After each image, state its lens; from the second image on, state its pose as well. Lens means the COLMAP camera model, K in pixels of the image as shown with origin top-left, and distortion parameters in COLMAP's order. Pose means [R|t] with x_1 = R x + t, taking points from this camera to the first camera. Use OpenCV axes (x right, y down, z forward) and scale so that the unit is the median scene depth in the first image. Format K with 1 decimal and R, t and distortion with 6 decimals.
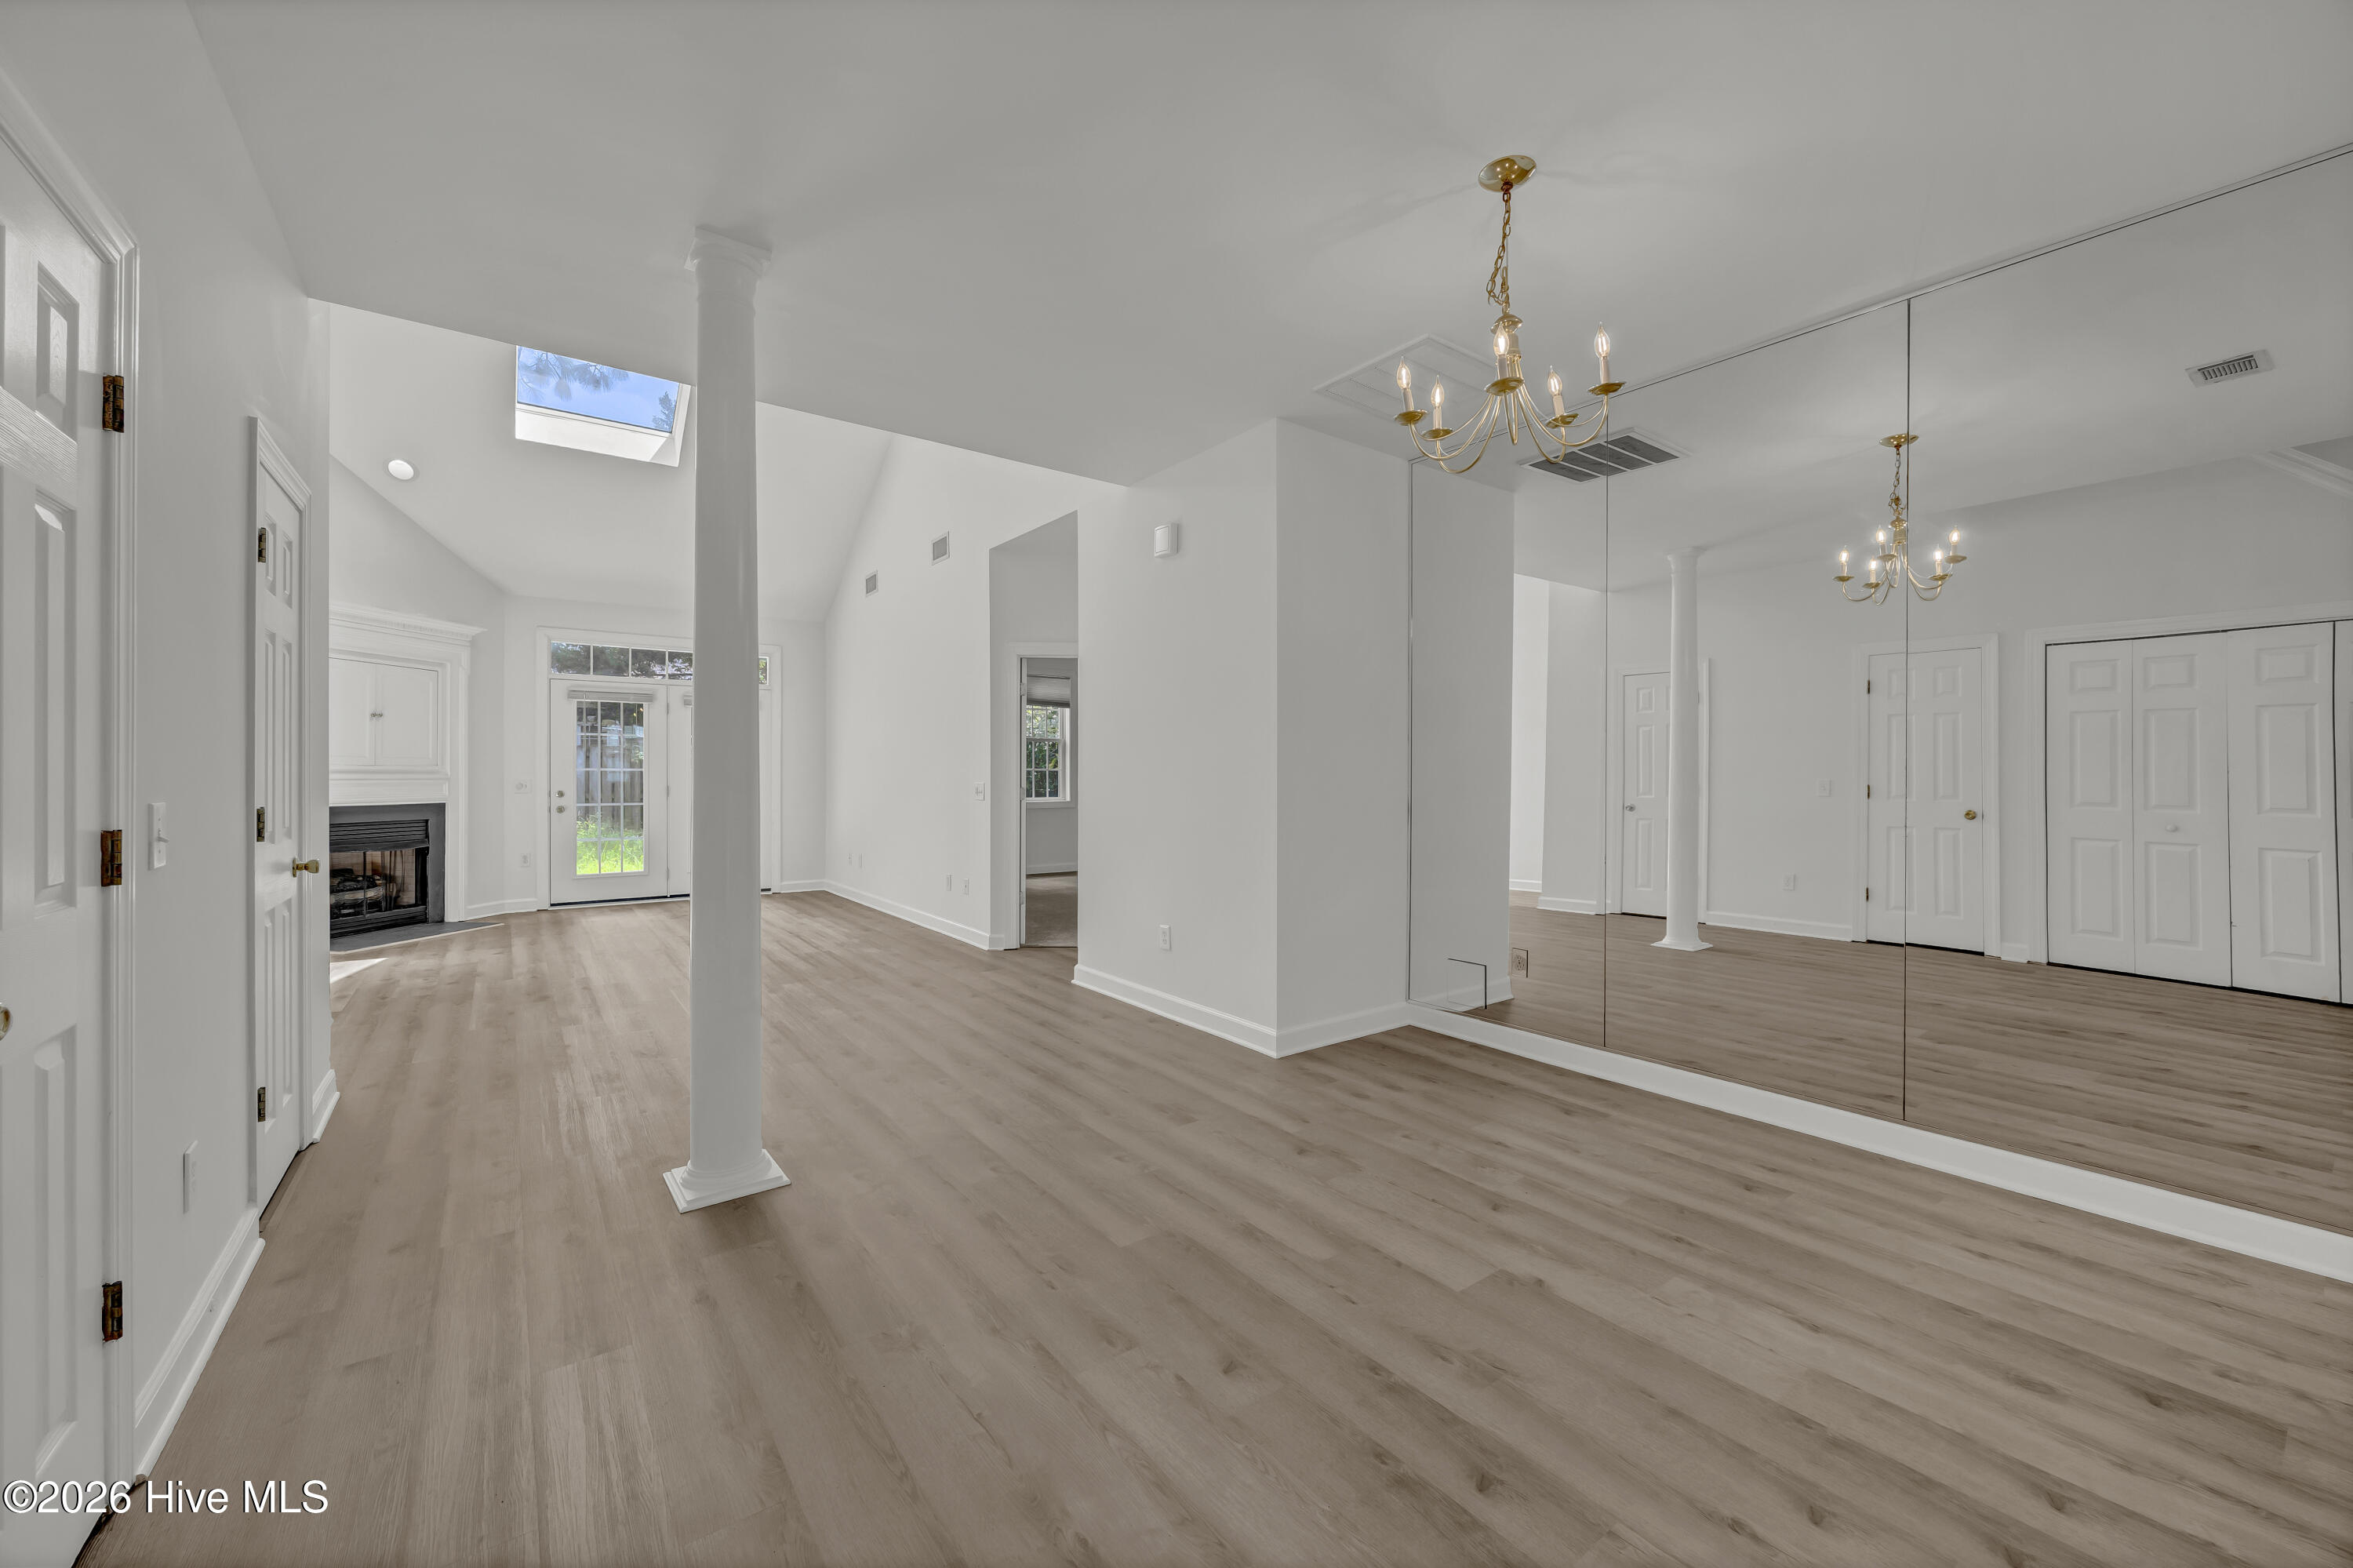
lens RADIAL K [[910.7, 0, 1185.2], [0, 910.7, 777.4], [0, 0, 1]] dist [-0.003152, -0.000167]
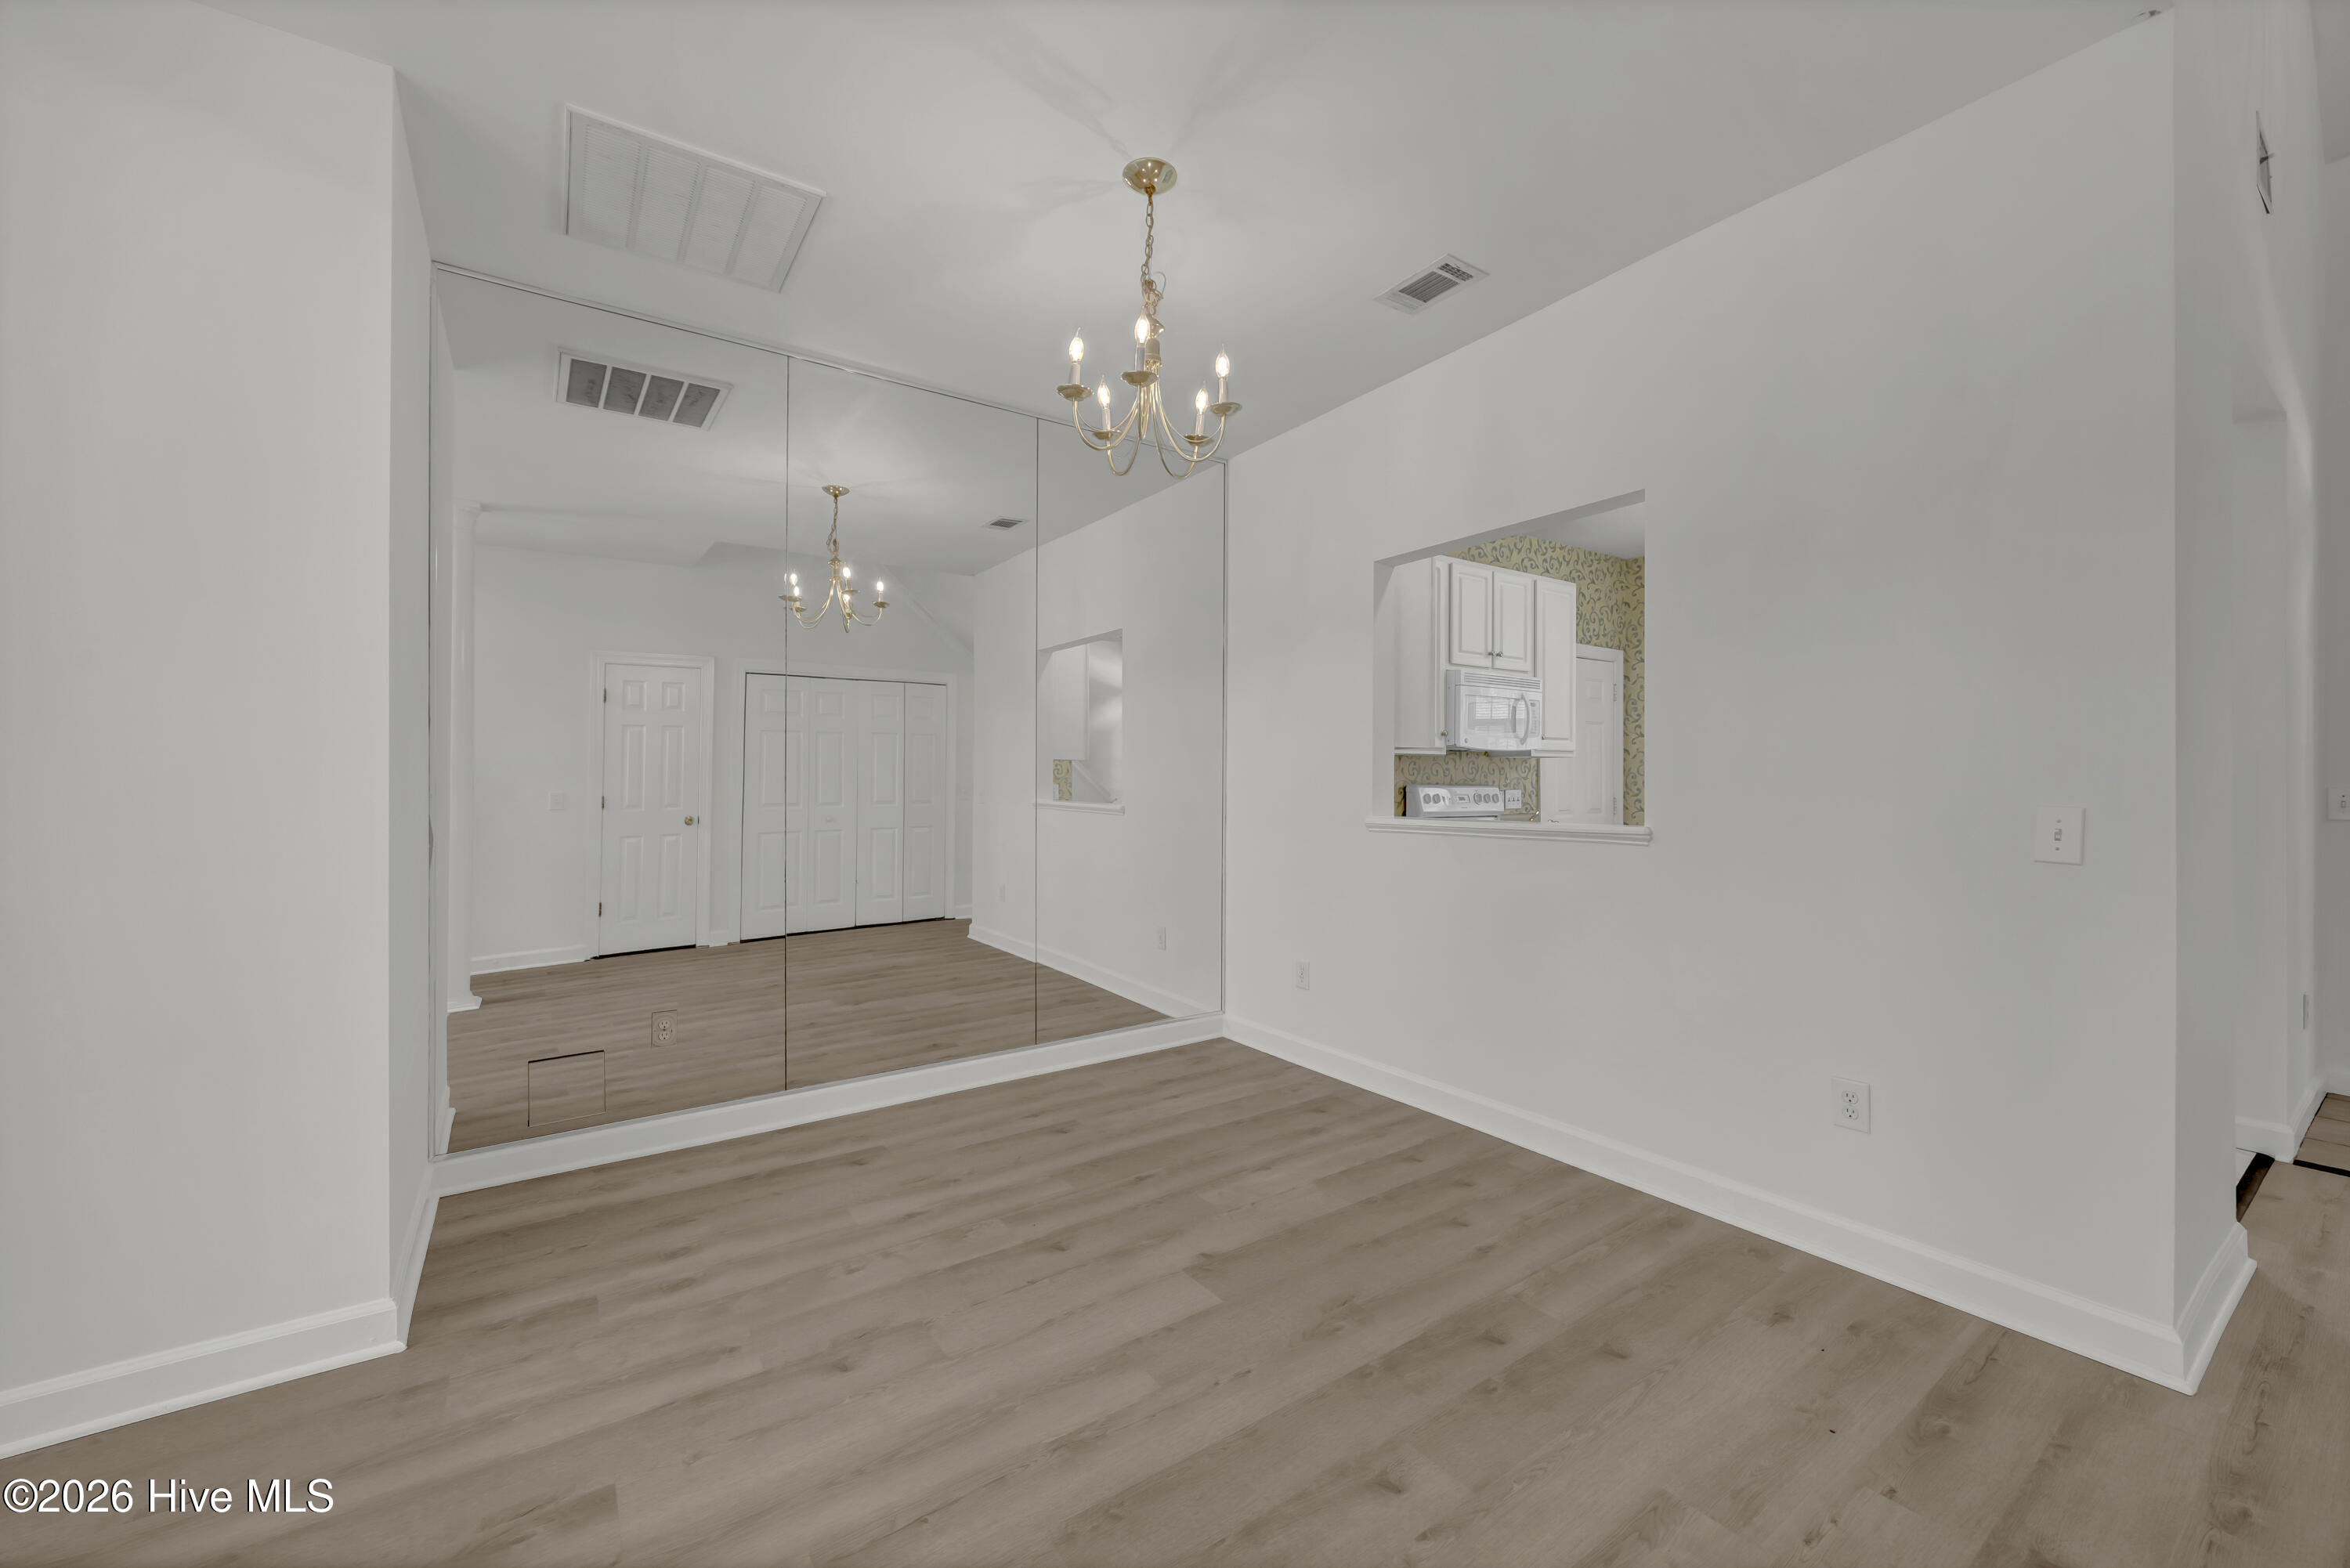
lens RADIAL K [[909.5, 0, 1183.7], [0, 909.5, 777.4], [0, 0, 1]] dist [-0.003152, -0.000167]
pose [[0.038585, 0.002083, 0.999253, -0.536478], [0.006470, 0.999976, -0.002334, -0.001130], [-0.999234, 0.006555, 0.038571, 0.780536]]
